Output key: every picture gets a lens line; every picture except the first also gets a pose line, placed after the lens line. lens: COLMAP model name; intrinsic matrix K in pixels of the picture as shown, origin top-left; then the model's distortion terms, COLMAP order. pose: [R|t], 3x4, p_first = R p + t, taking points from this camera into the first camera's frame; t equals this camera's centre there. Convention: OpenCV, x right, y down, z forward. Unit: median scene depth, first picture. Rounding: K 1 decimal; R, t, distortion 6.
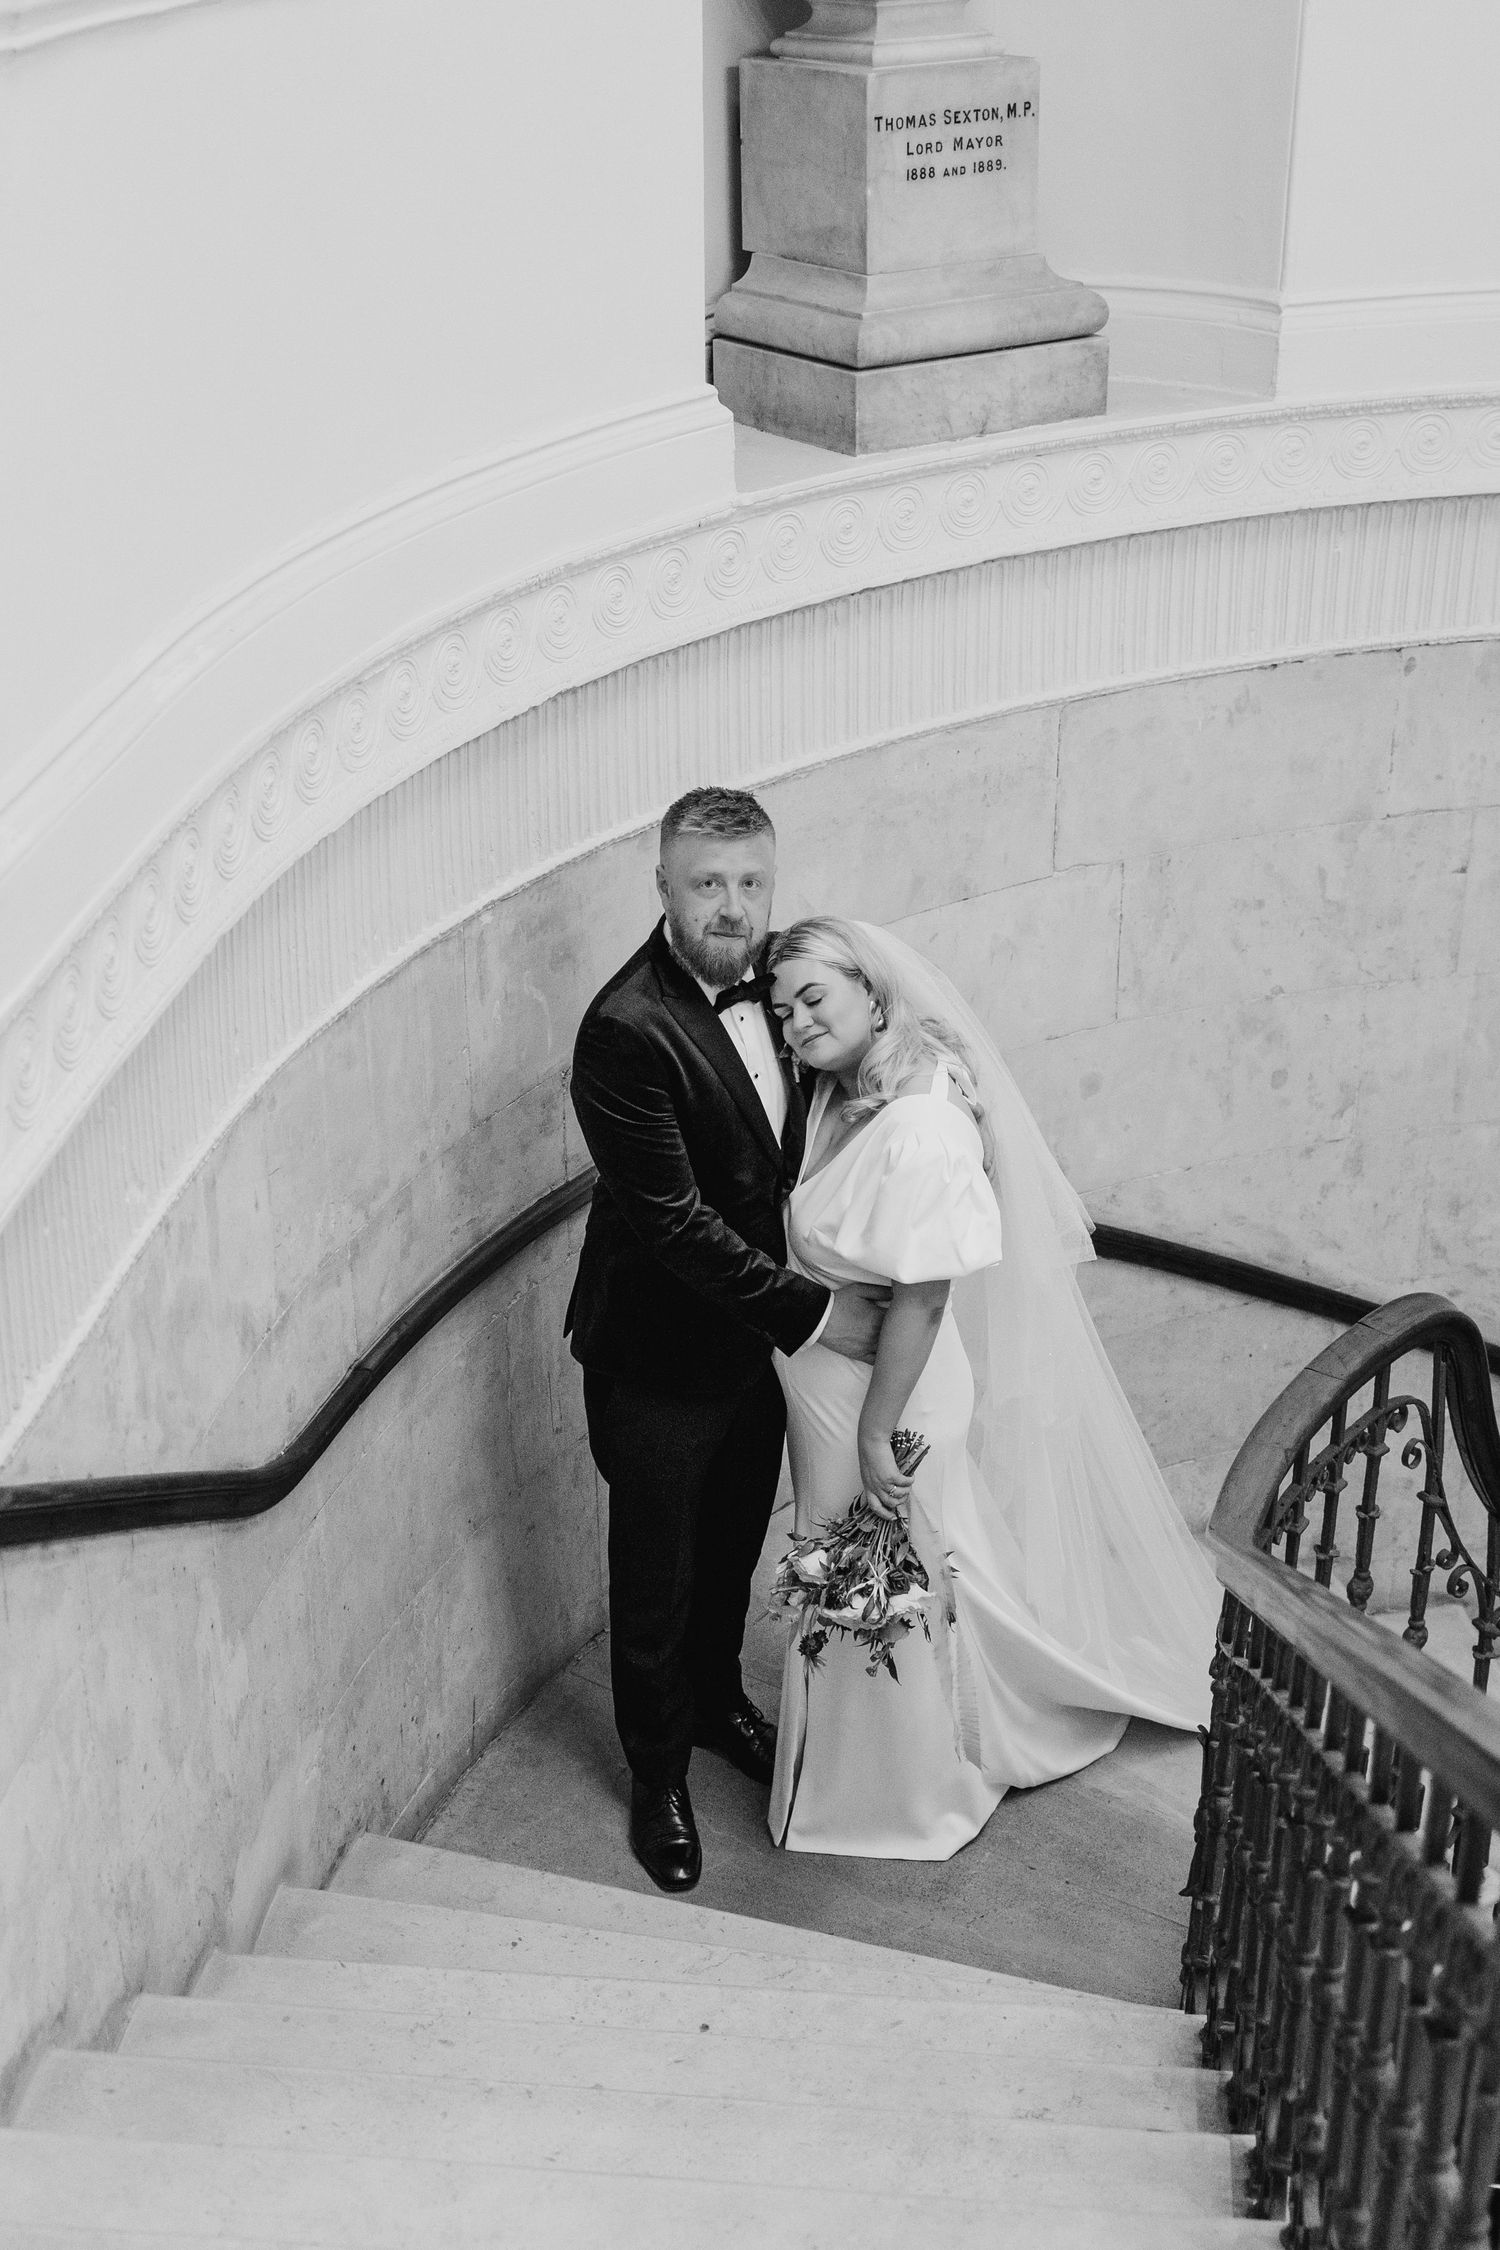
lens RADIAL K [[2843.1, 0, 750.0], [0, 2843.1, 1125.0], [0, 0, 1]] dist [0.008629, 0.002961]
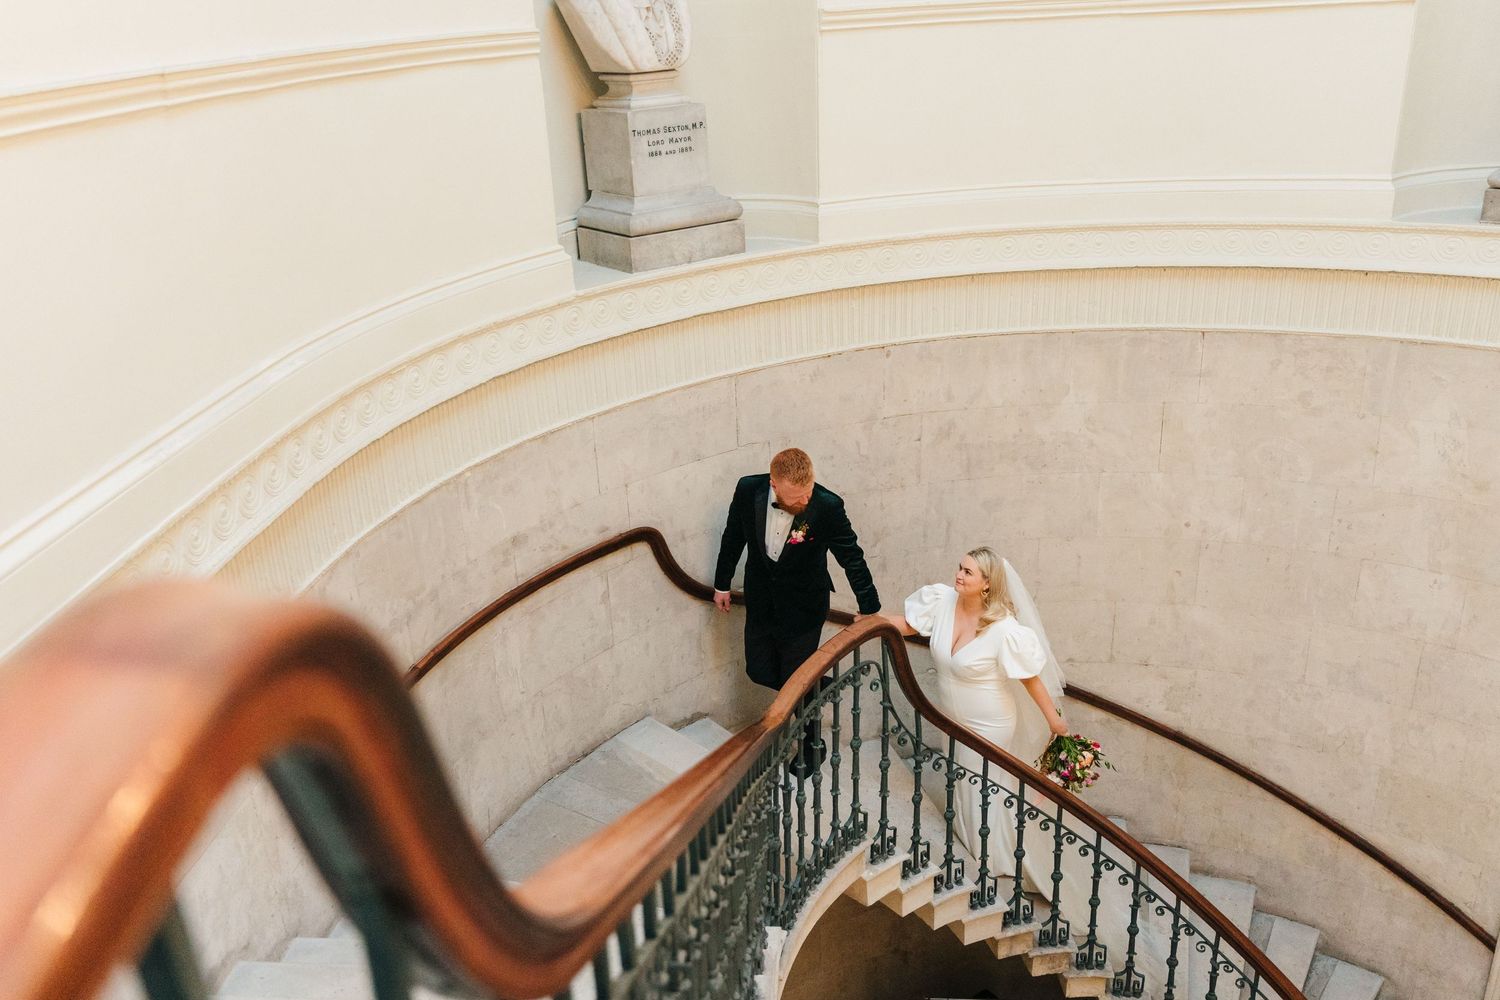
lens RADIAL K [[1202.7, 0, 749.6], [0, 1202.7, 551.9], [0, 0, 1]] dist [-0.002714, -0.000654]
pose [[0.999001, -0.043979, 0.007962, 0.115980], [0.044109, 0.998883, -0.016964, 0.016625], [-0.007207, 0.017298, 0.999824, 0.006428]]
